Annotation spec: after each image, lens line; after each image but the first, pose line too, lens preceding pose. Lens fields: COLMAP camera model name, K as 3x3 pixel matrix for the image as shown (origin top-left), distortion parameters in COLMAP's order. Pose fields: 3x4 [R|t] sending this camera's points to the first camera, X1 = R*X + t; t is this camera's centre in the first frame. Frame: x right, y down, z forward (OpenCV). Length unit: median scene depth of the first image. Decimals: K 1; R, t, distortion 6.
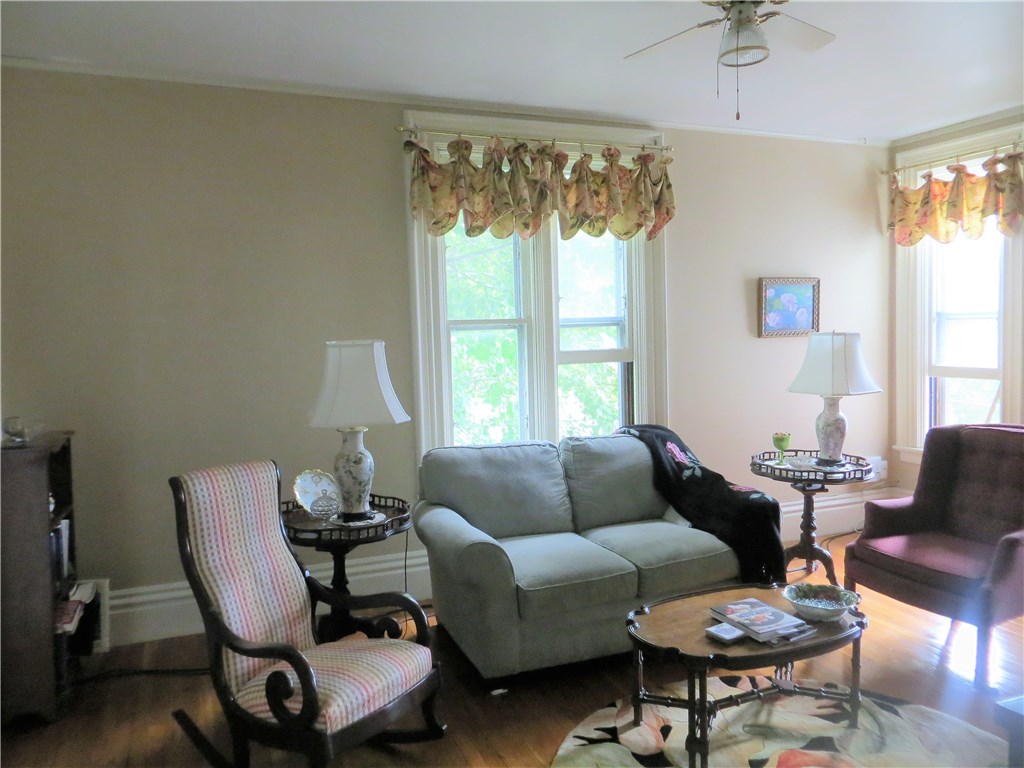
lens RADIAL K [[767.8, 0, 512.0], [0, 767.8, 384.0], [0, 0, 1]] dist [-0.000896, 0.004517]
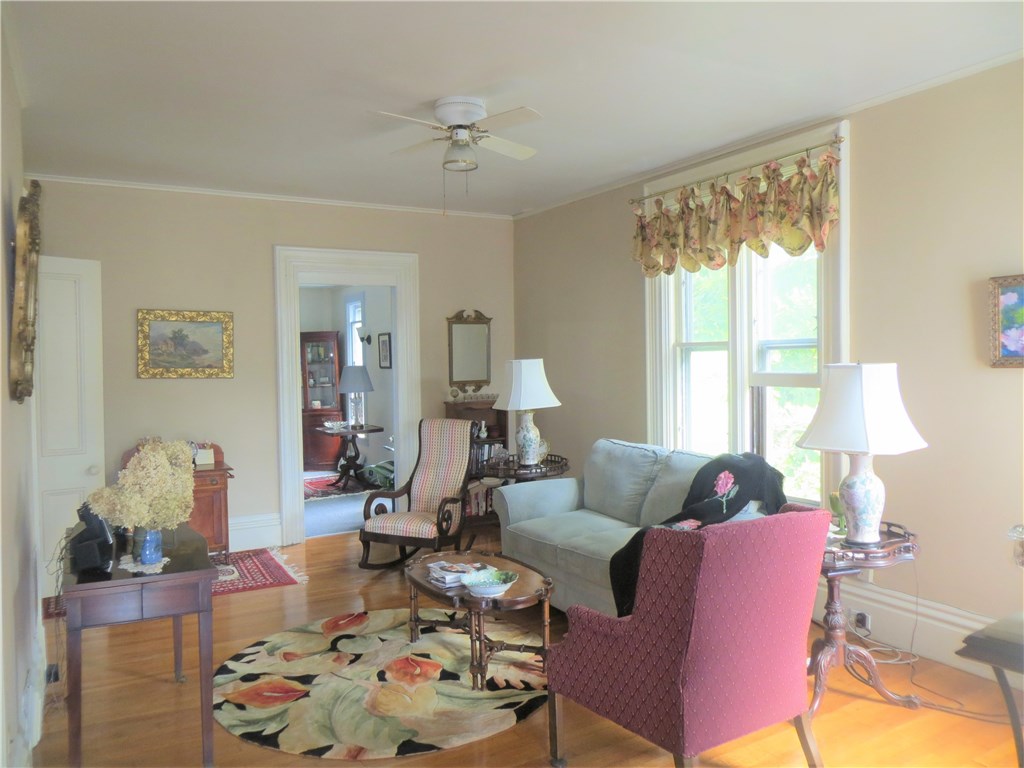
lens RADIAL K [[767.8, 0, 512.0], [0, 767.8, 384.0], [0, 0, 1]] dist [-0.000896, 0.004517]
pose [[0.115833, 0.049554, -0.992032, 1.219392], [-0.069609, 0.996704, 0.041660, -0.059387], [0.990827, 0.064229, 0.118900, 0.671309]]
